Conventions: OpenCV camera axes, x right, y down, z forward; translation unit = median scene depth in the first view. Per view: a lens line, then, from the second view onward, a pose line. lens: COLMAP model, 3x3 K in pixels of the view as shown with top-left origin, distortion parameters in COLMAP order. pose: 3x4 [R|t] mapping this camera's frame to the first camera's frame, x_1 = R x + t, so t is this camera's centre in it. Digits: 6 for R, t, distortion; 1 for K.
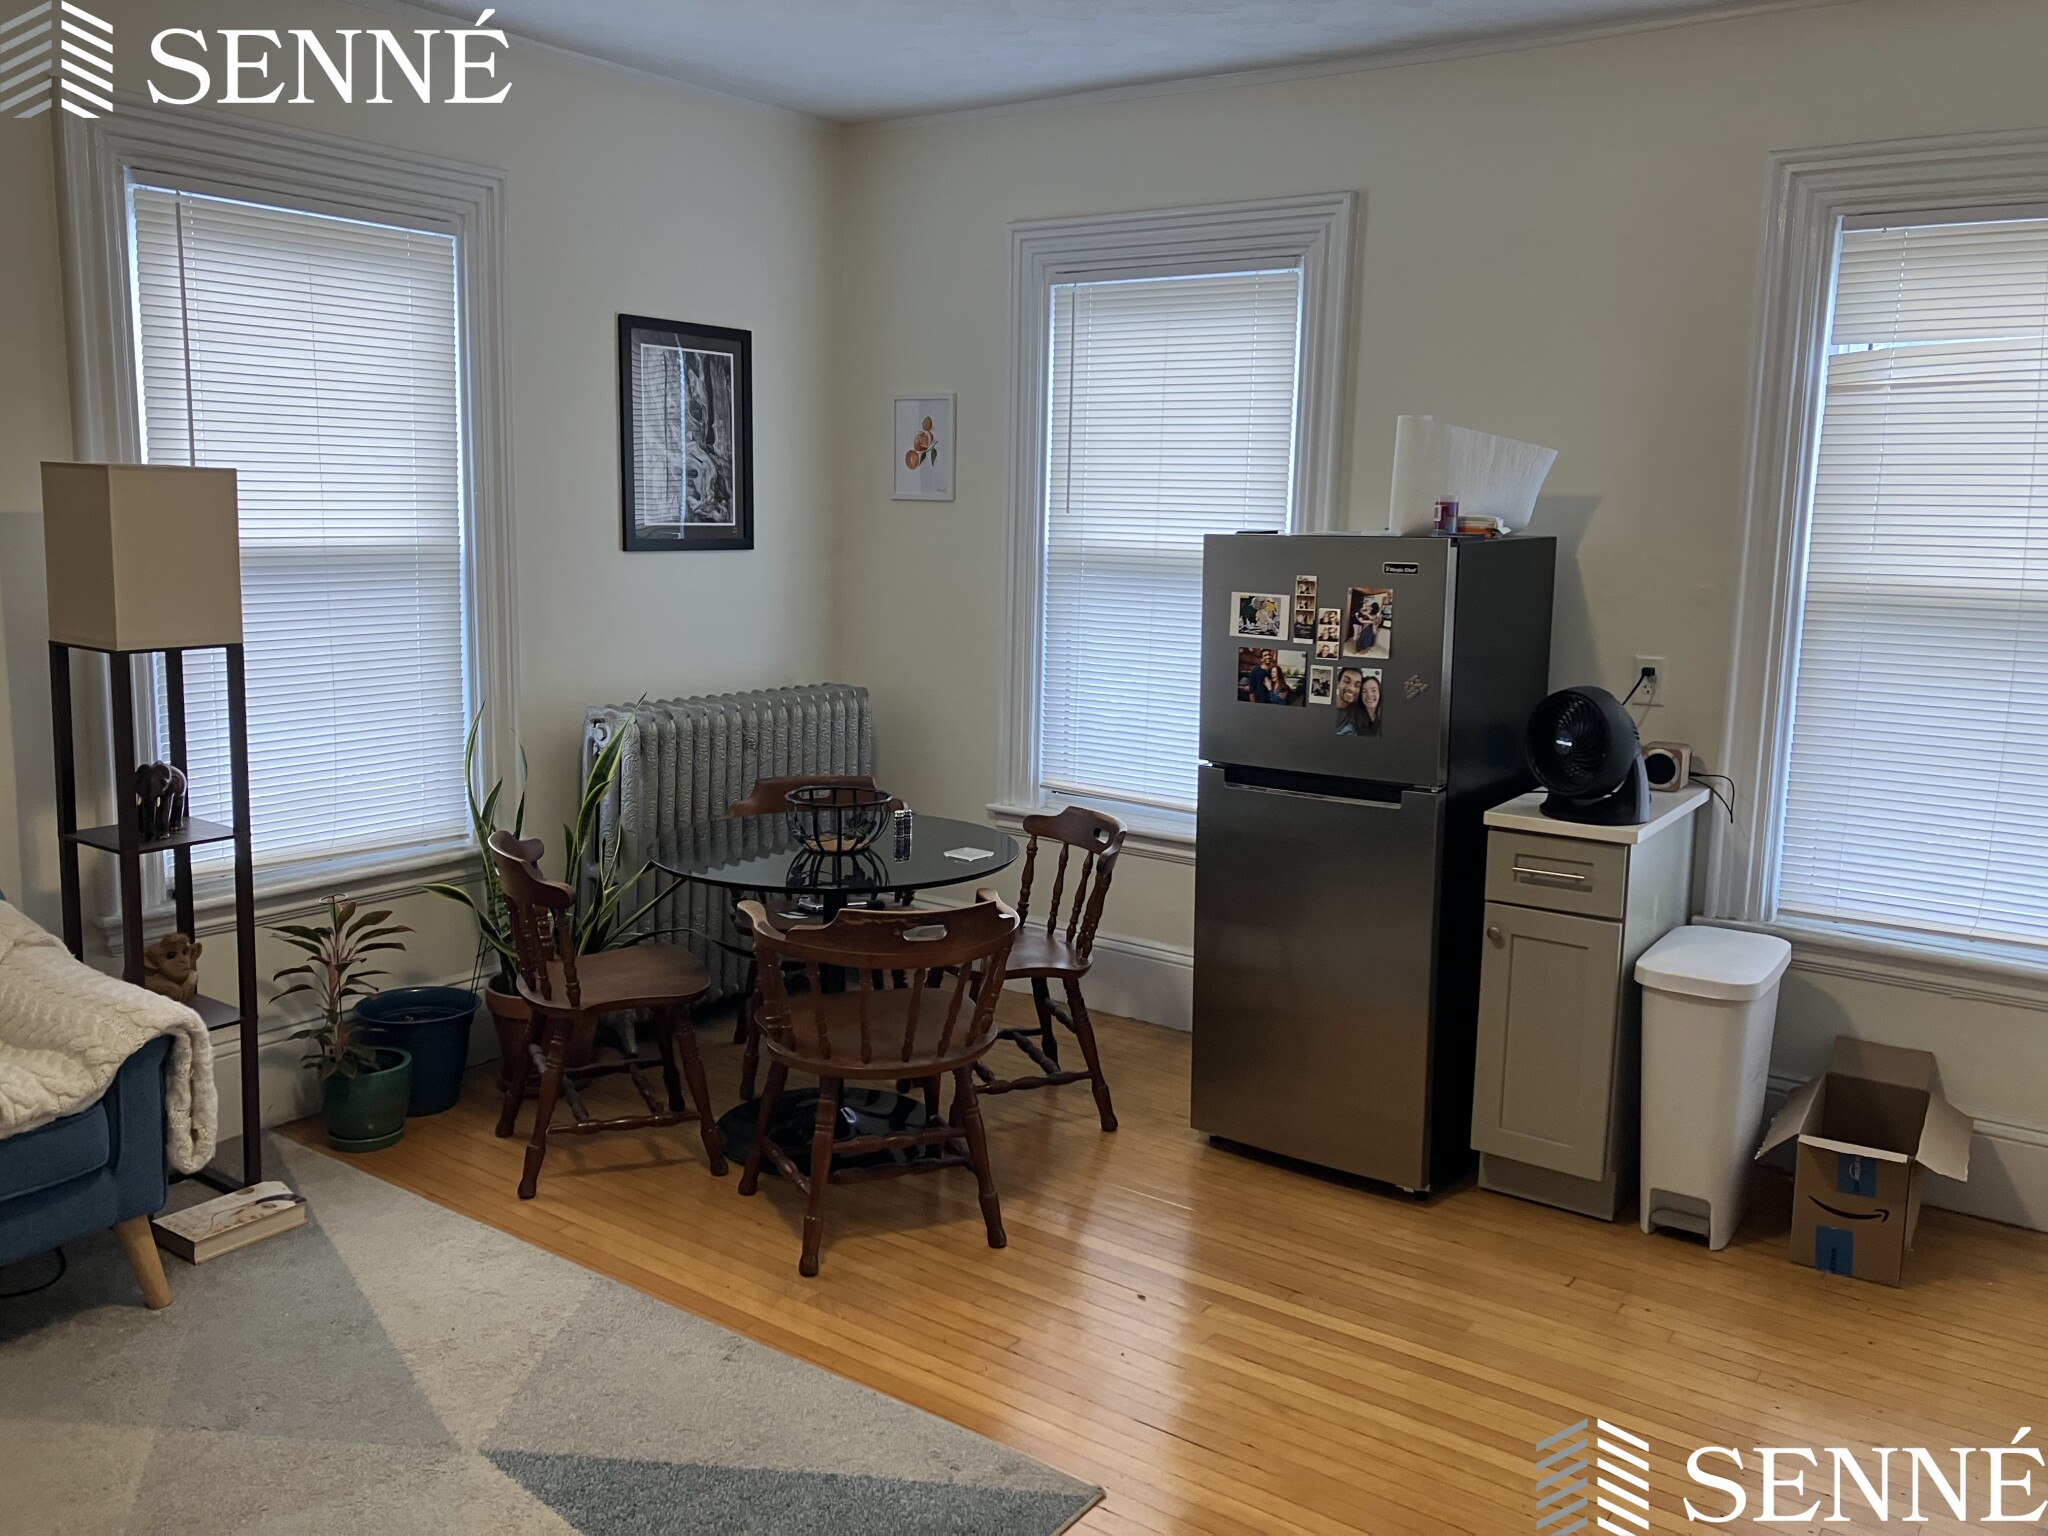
lens RADIAL K [[1670.9, 0, 1024.0], [0, 1670.9, 768.0], [0, 0, 1]] dist [0.021276, 0.018059]
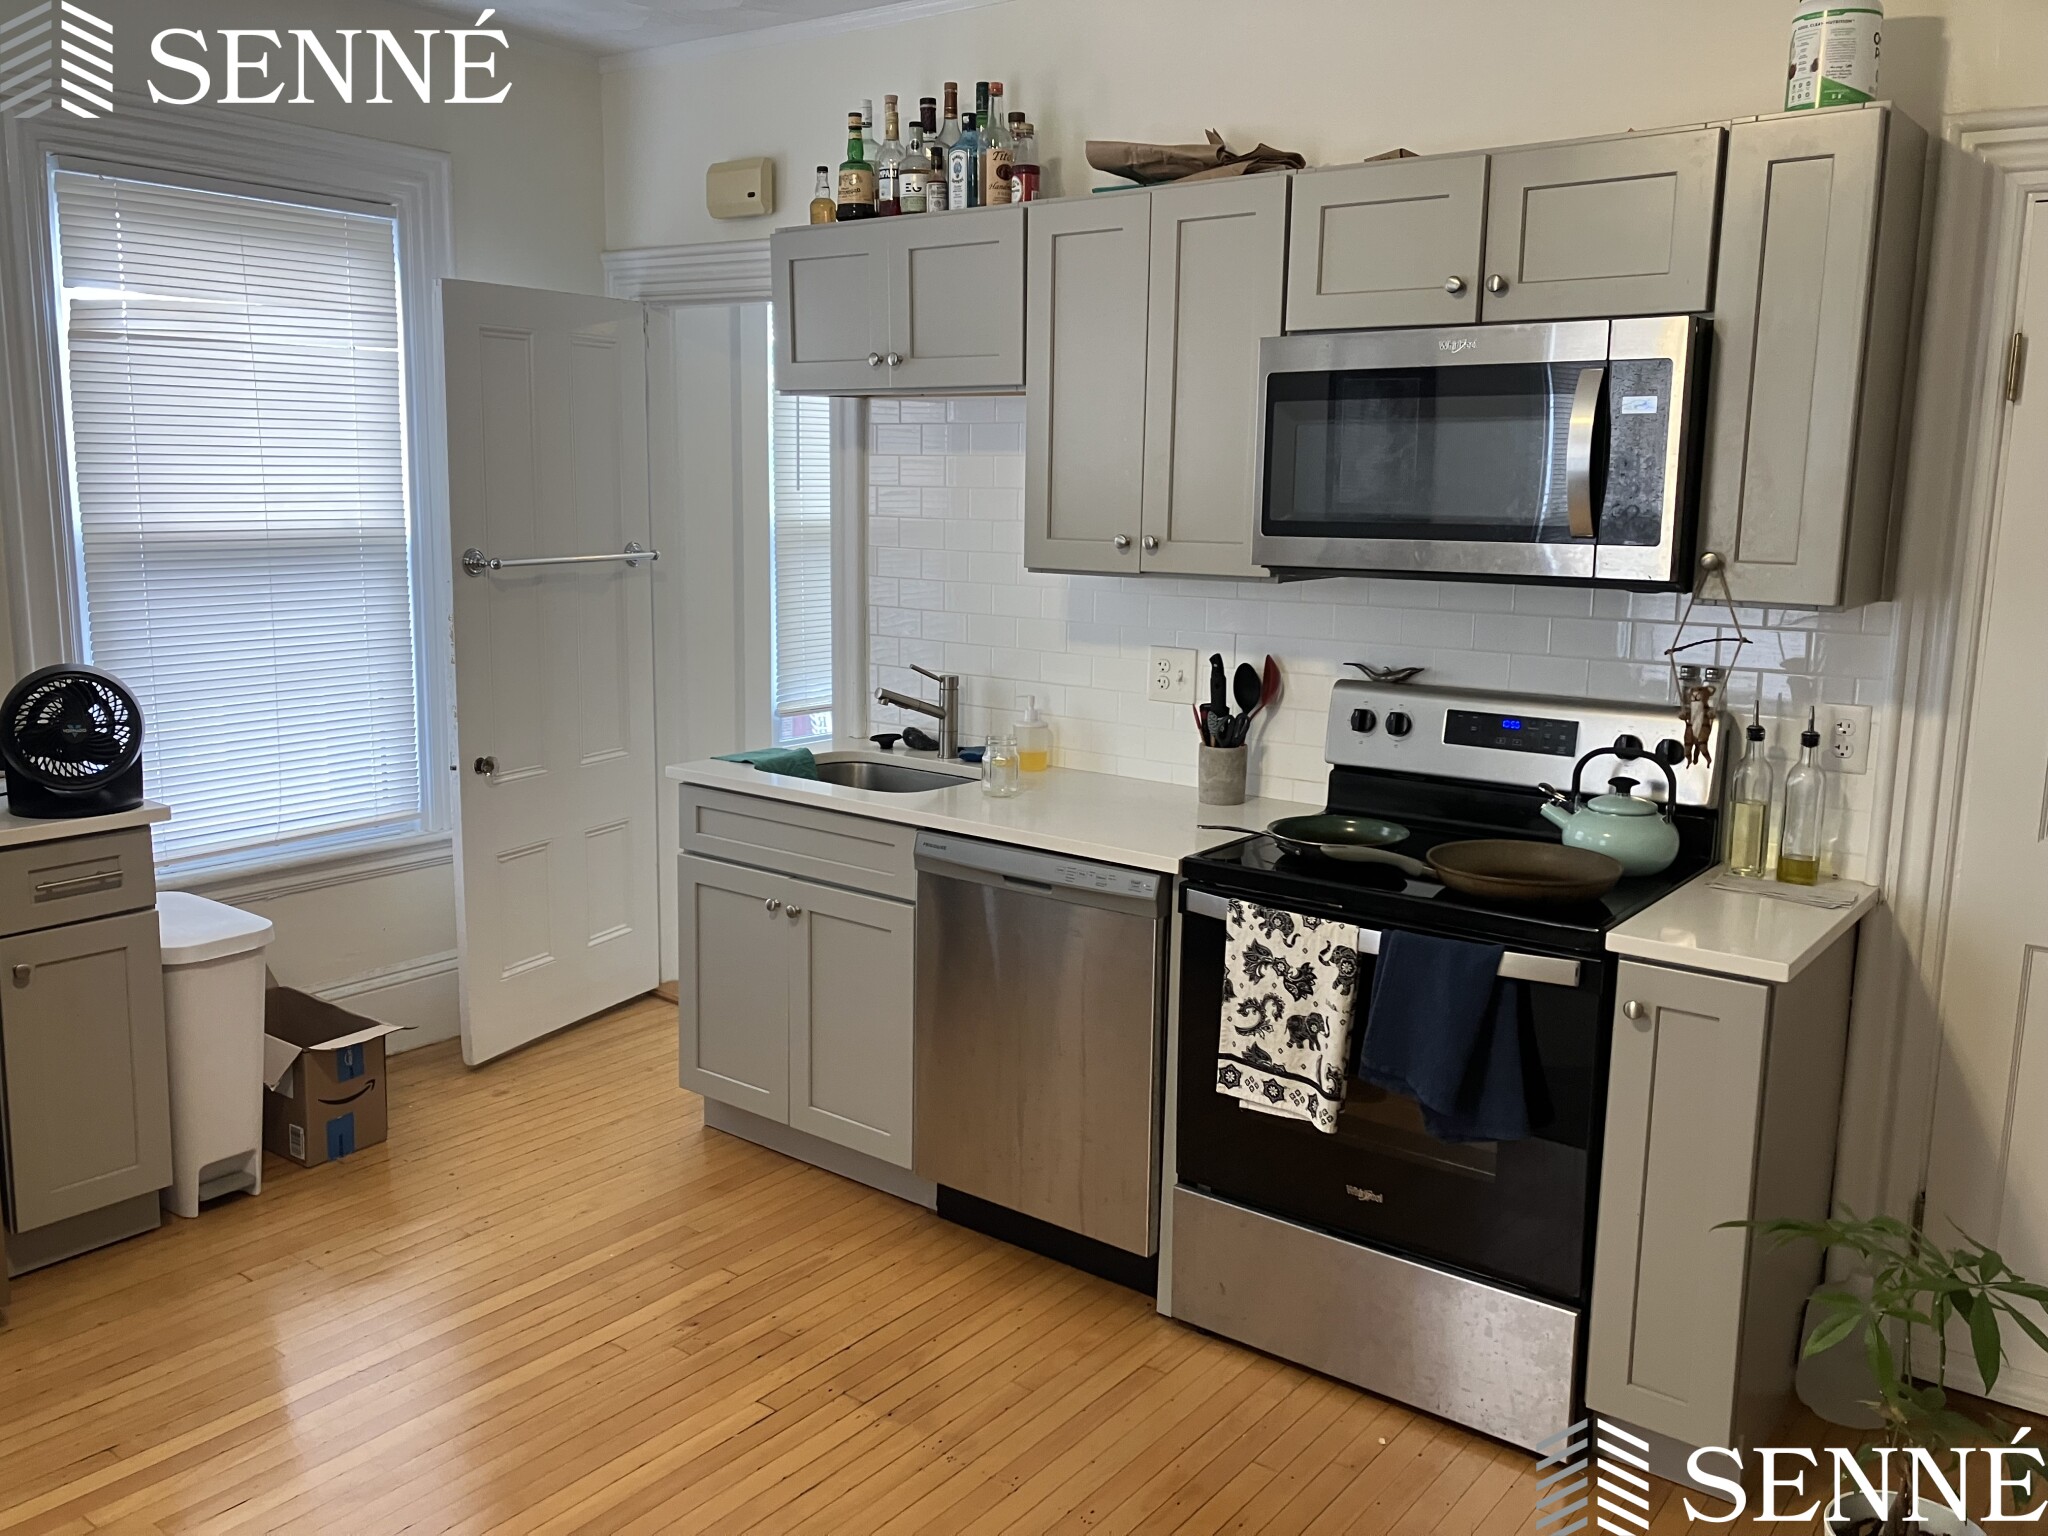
lens RADIAL K [[1670.9, 0, 1024.0], [0, 1670.9, 768.0], [0, 0, 1]] dist [0.021276, 0.018059]
pose [[0.035726, -0.195487, 0.980055, -1.056573], [0.153021, 0.970187, 0.187941, -0.170054], [-0.987577, 0.143255, 0.064574, 0.901144]]
